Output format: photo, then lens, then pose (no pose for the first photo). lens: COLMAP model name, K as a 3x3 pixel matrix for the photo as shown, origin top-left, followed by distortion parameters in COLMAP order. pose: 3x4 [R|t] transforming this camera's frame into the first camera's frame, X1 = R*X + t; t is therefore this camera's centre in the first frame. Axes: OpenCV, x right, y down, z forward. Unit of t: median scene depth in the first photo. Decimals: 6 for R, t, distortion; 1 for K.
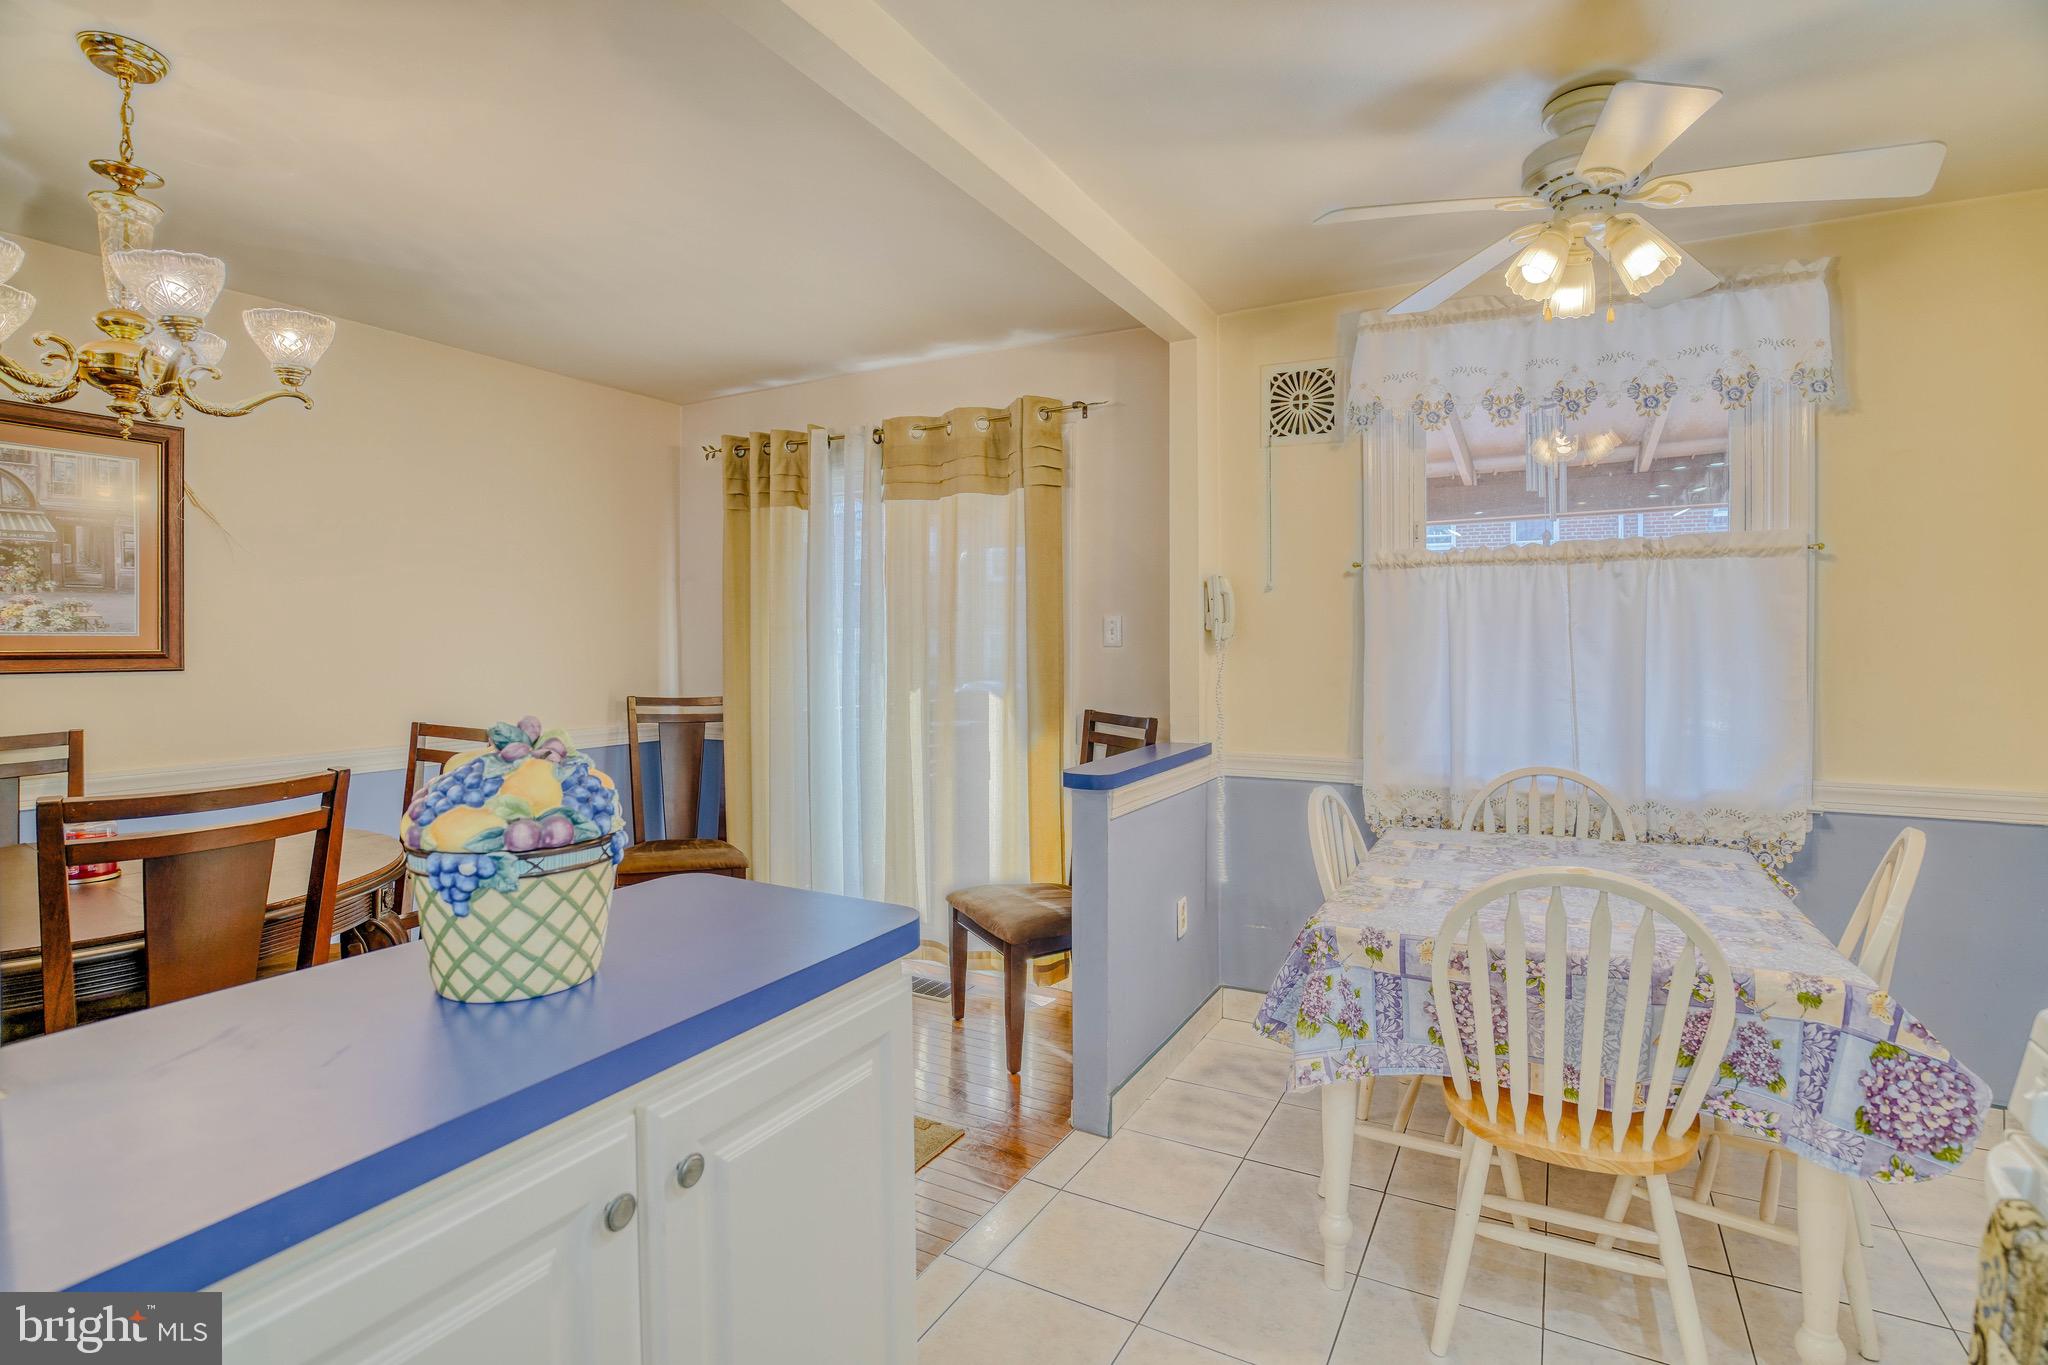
lens RADIAL K [[975.8, 0, 1054.6], [0, 975.8, 639.4], [0, 0, 1]] dist [-0.050011, 0.022898]
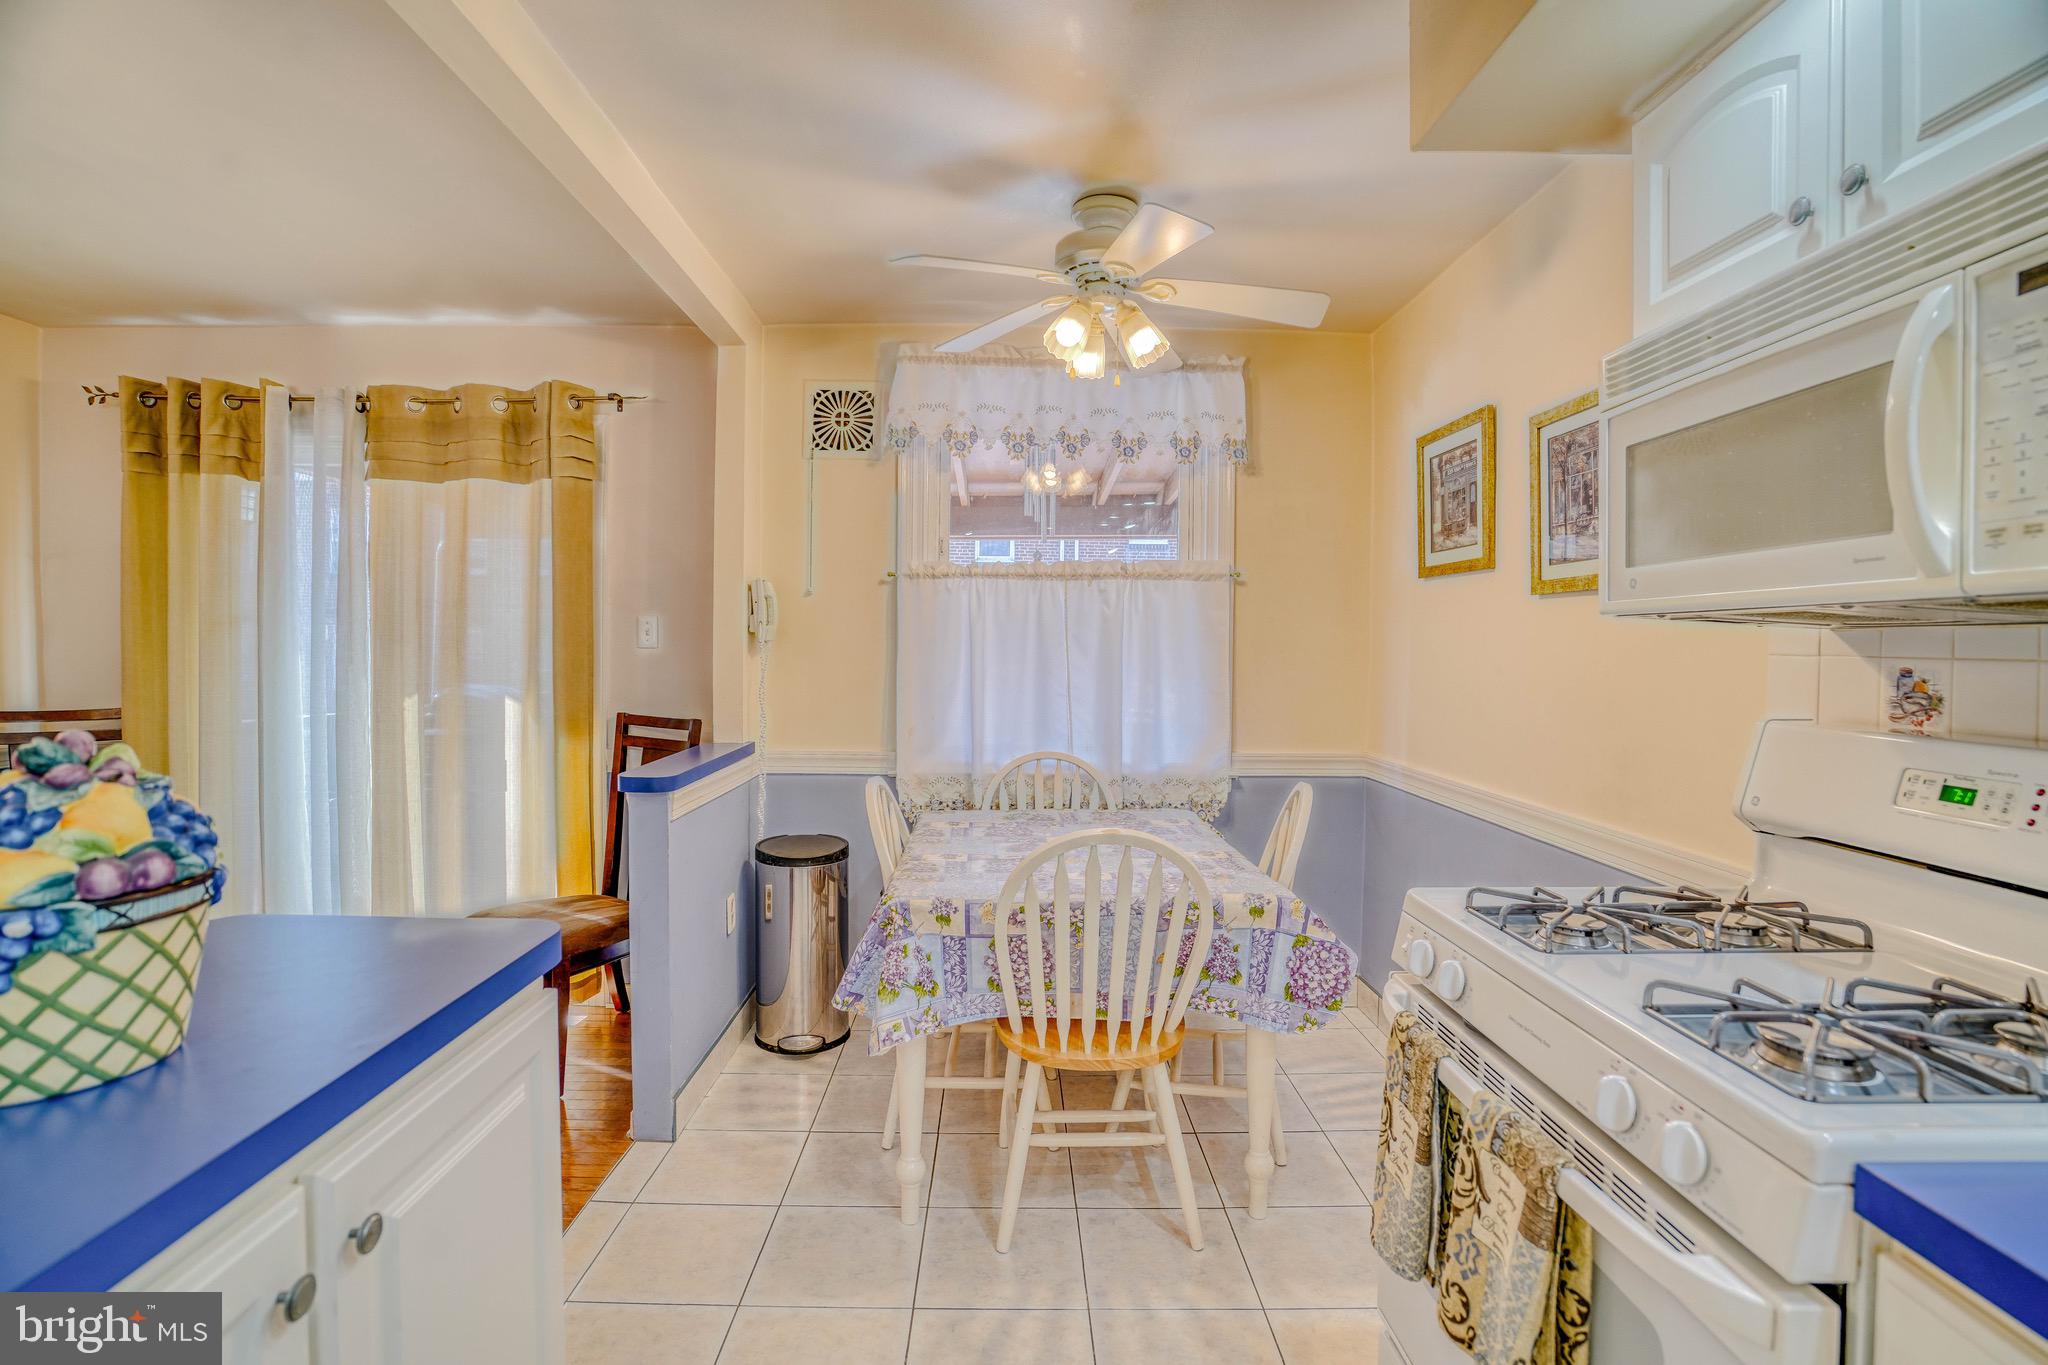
lens RADIAL K [[950.9, 0, 1018.5], [0, 950.9, 644.5], [0, 0, 1]] dist [-0.060740, 0.033082]
pose [[0.882667, 0.007213, 0.469943, -0.078006], [-0.008601, 0.999963, 0.000806, 0.000403], [-0.469919, -0.004753, 0.882697, -0.012481]]
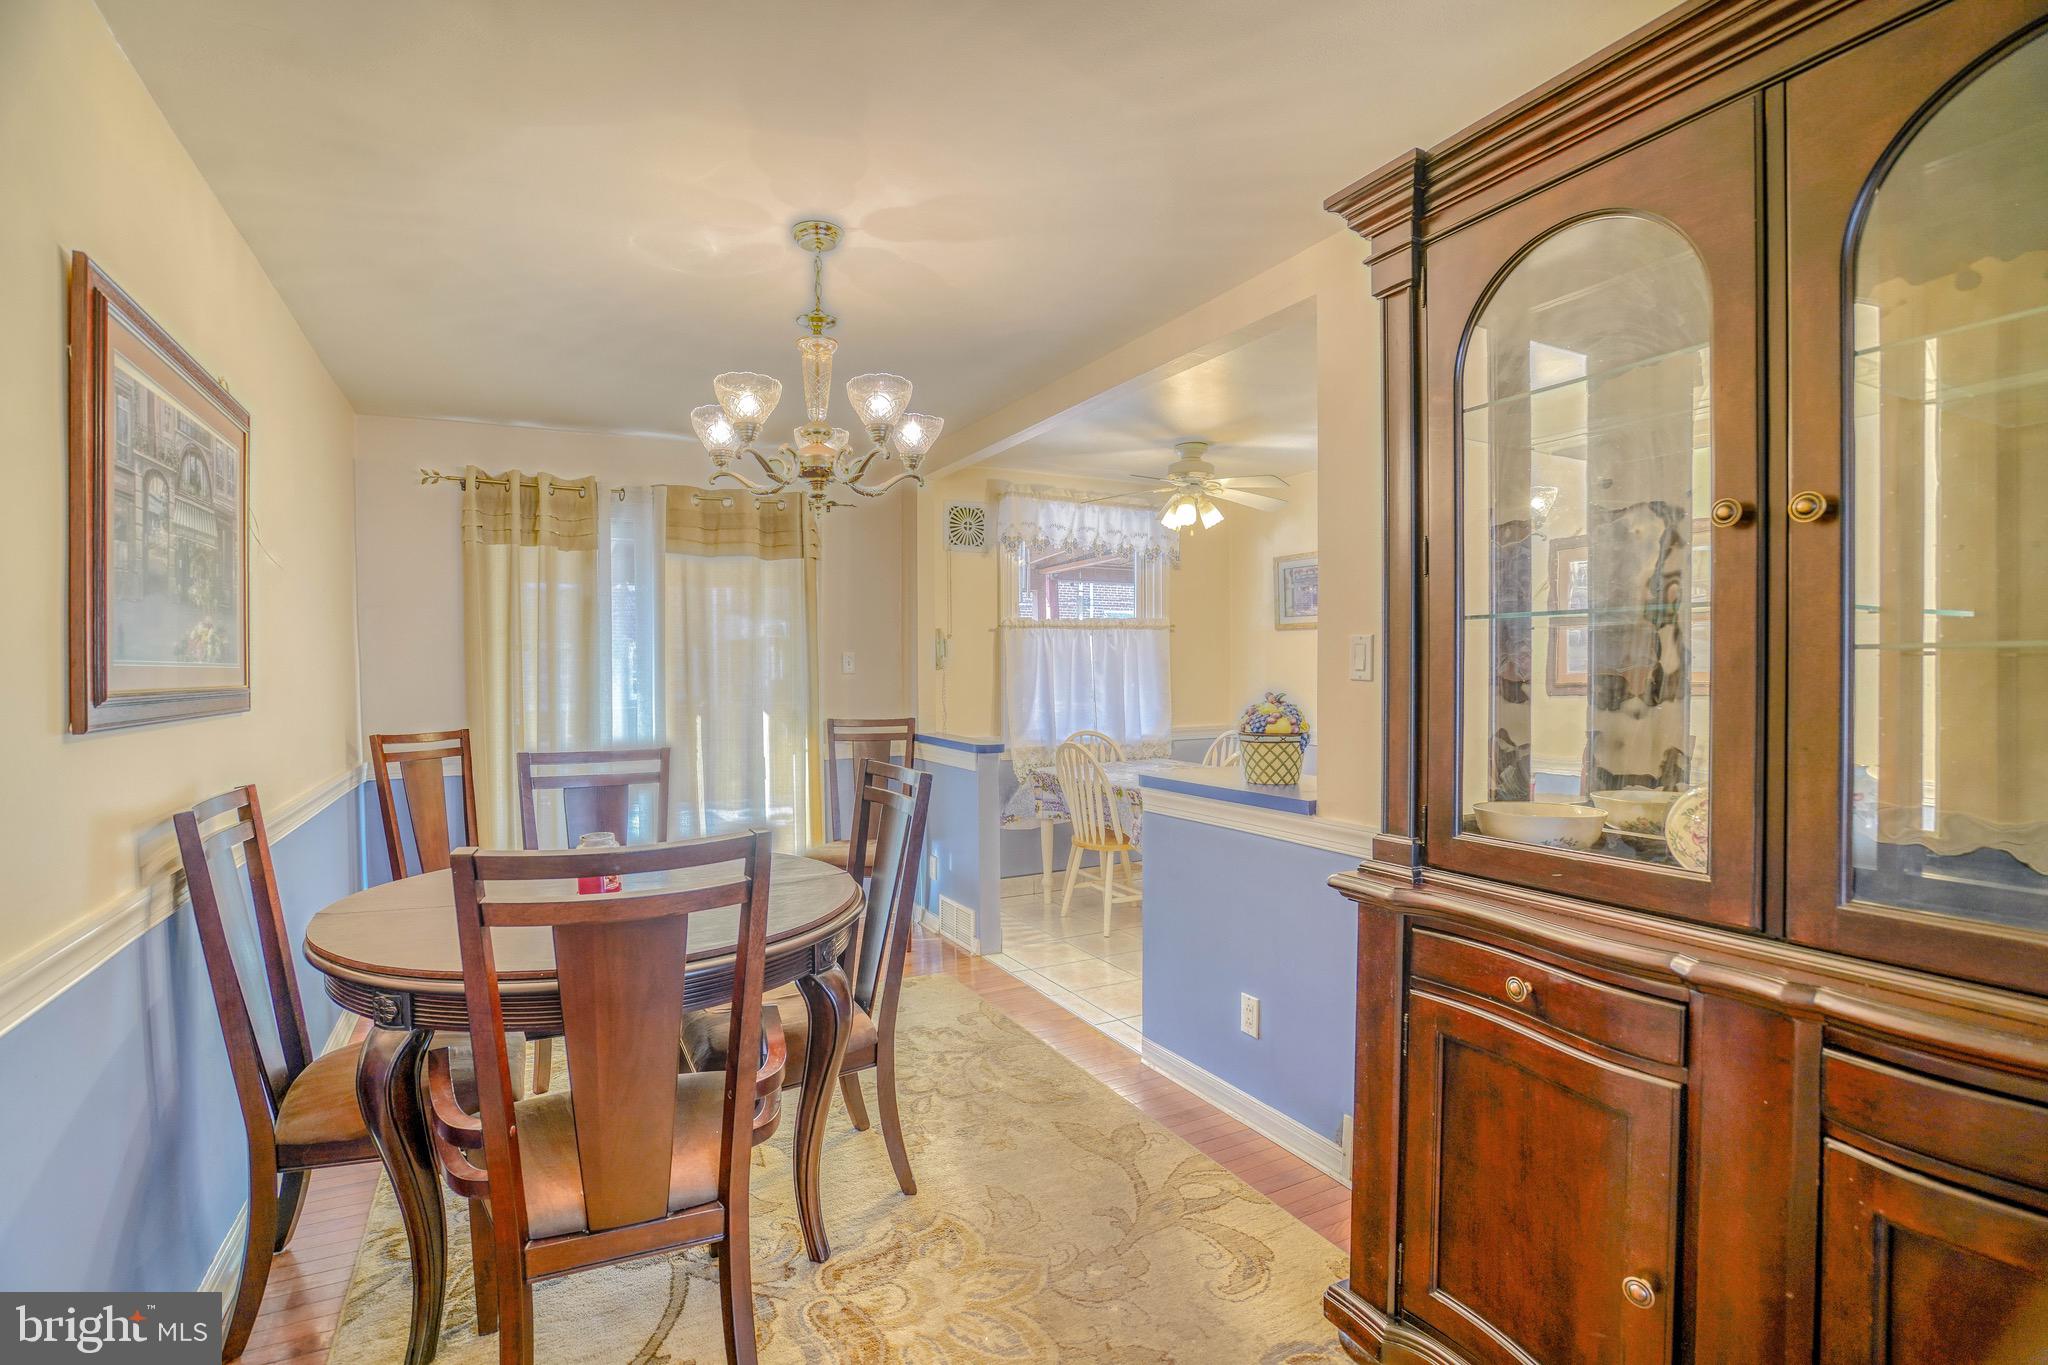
lens RADIAL K [[952.5, 0, 1002.7], [0, 952.5, 675.6], [0, 0, 1]] dist [-0.061825, 0.021266]
pose [[0.575245, -0.009140, 0.817930, -1.330917], [0.009211, 0.999947, 0.004696, 0.007791], [-0.817929, 0.004832, 0.575299, 0.007272]]
